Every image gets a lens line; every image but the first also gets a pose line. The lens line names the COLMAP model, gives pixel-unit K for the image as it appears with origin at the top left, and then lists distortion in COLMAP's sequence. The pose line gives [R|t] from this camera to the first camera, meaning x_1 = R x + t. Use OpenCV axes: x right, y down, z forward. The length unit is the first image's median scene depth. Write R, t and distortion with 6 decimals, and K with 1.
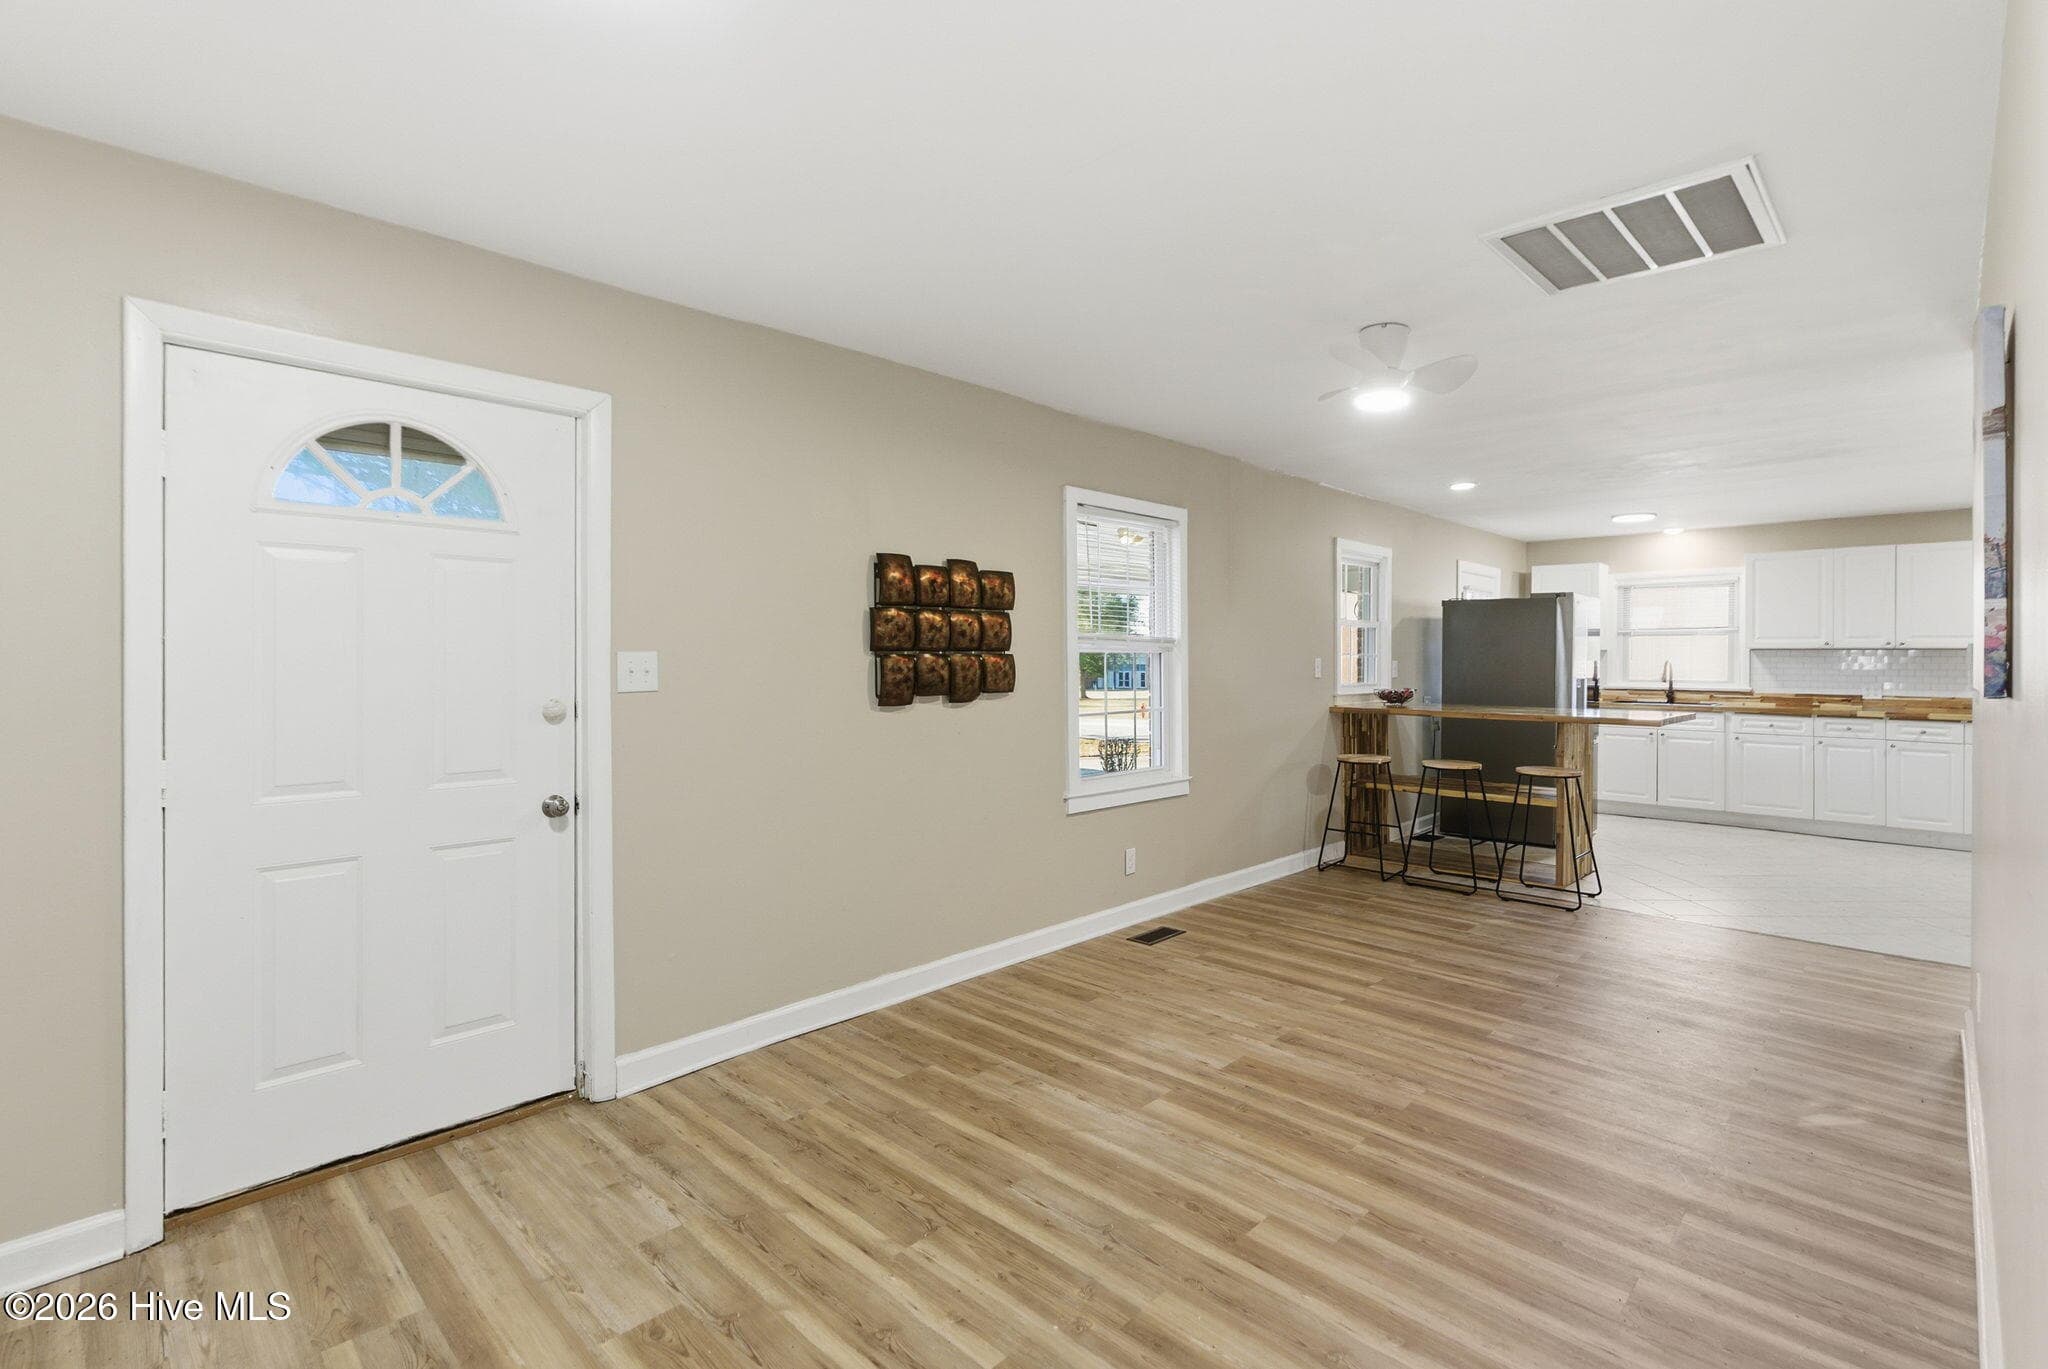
lens RADIAL K [[968.5, 0, 1065.0], [0, 968.5, 674.0], [0, 0, 1]] dist [0.004437, -0.000267]
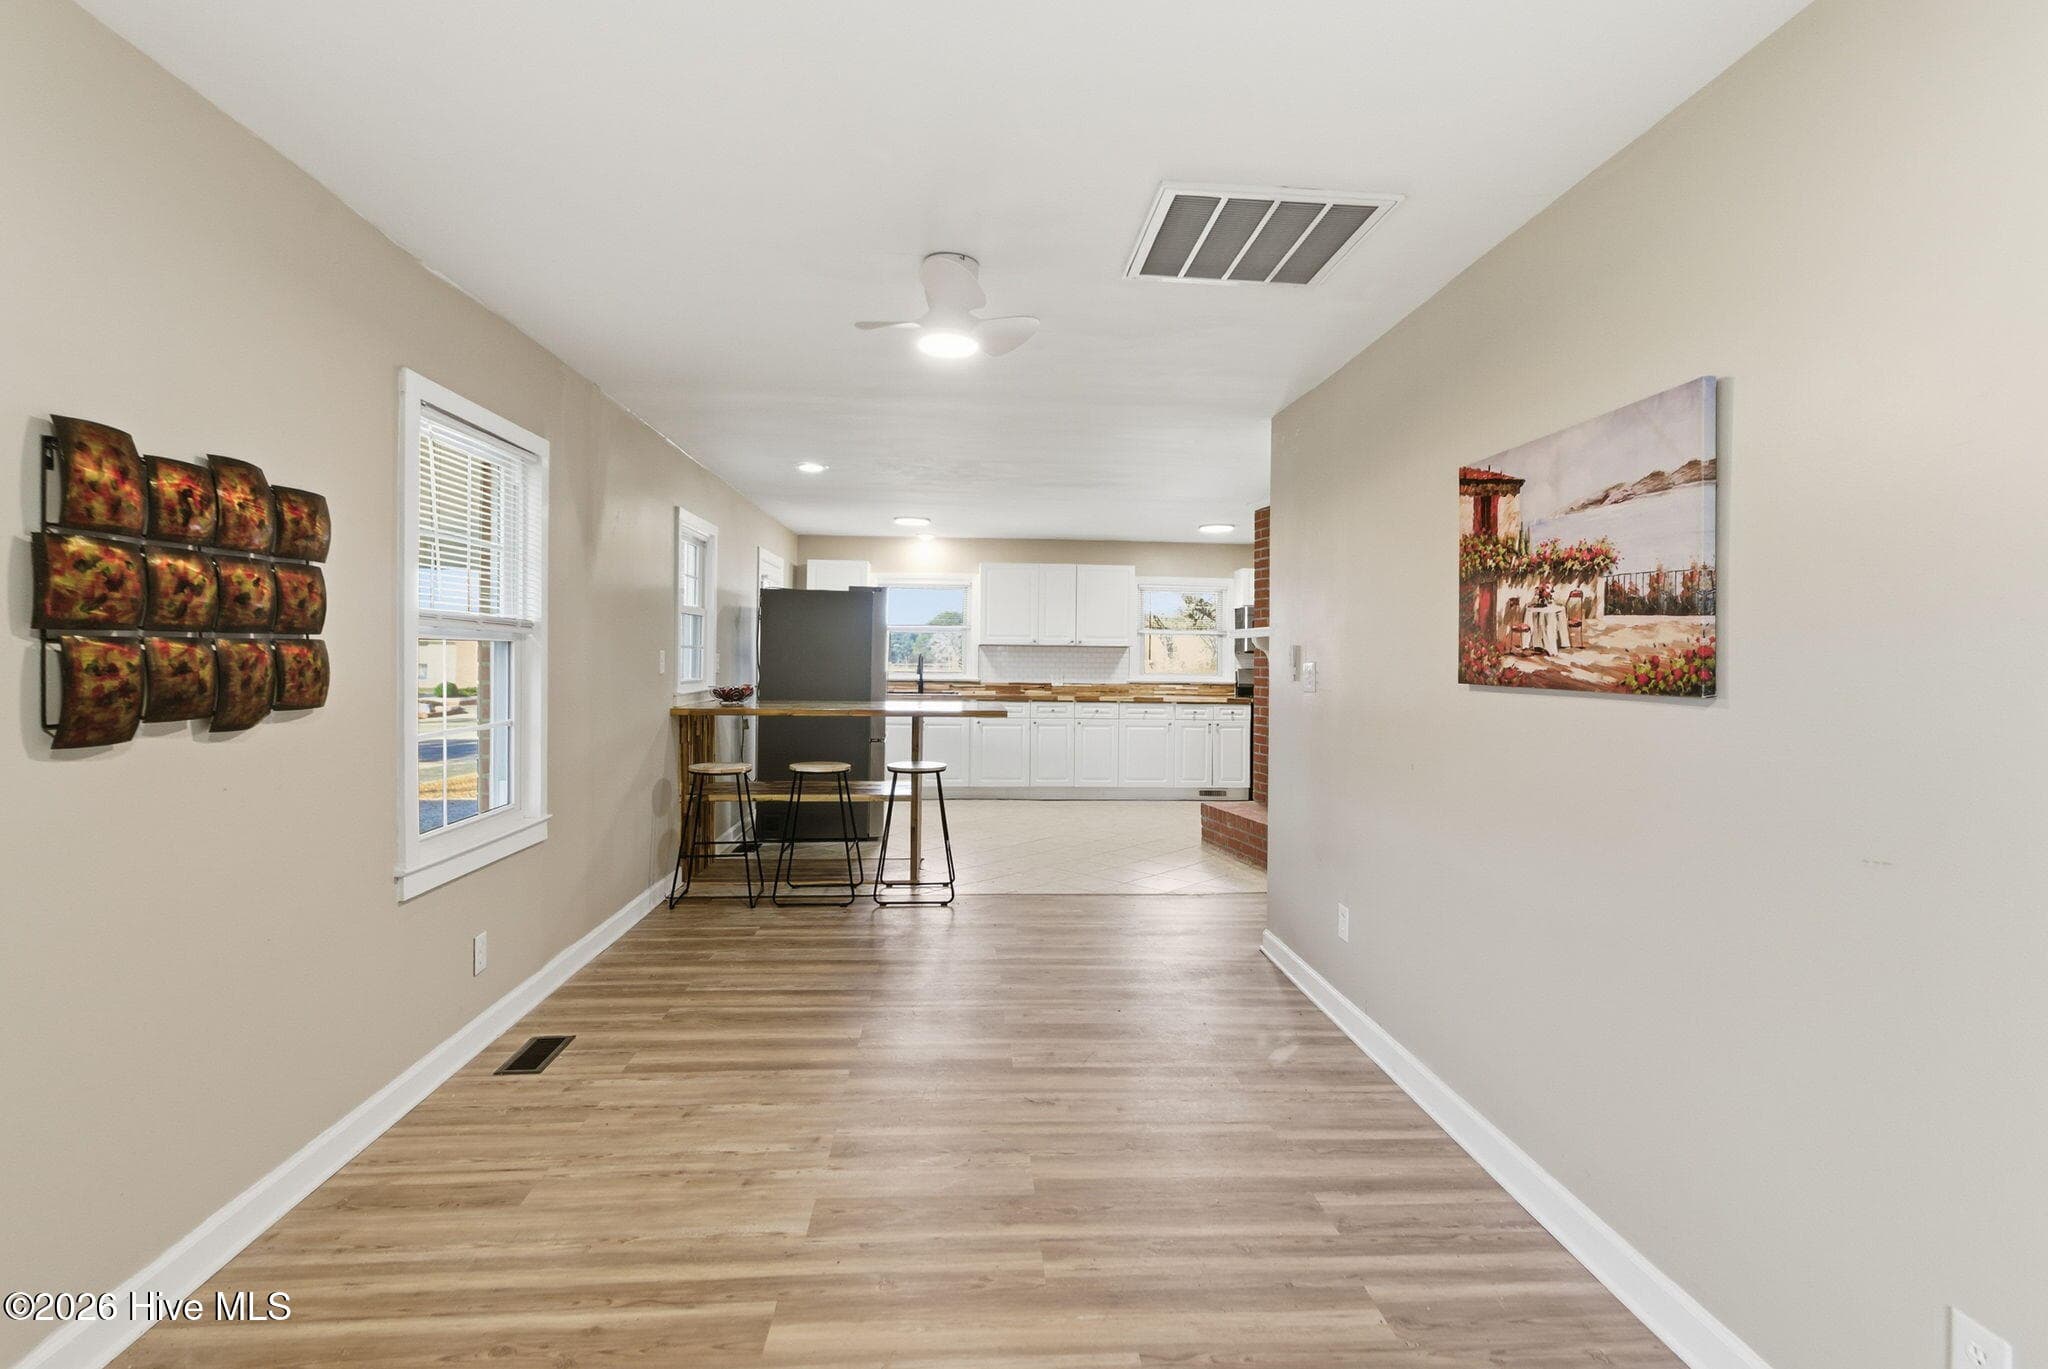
lens RADIAL K [[968.5, 0, 1030.1], [0, 968.5, 654.8], [0, 0, 1]] dist [0.004437, -0.000267]
pose [[0.673958, 0.006101, 0.738745, -0.187509], [0.000844, 0.999959, -0.009029, -0.005924], [-0.738770, 0.006709, 0.673925, 0.294216]]
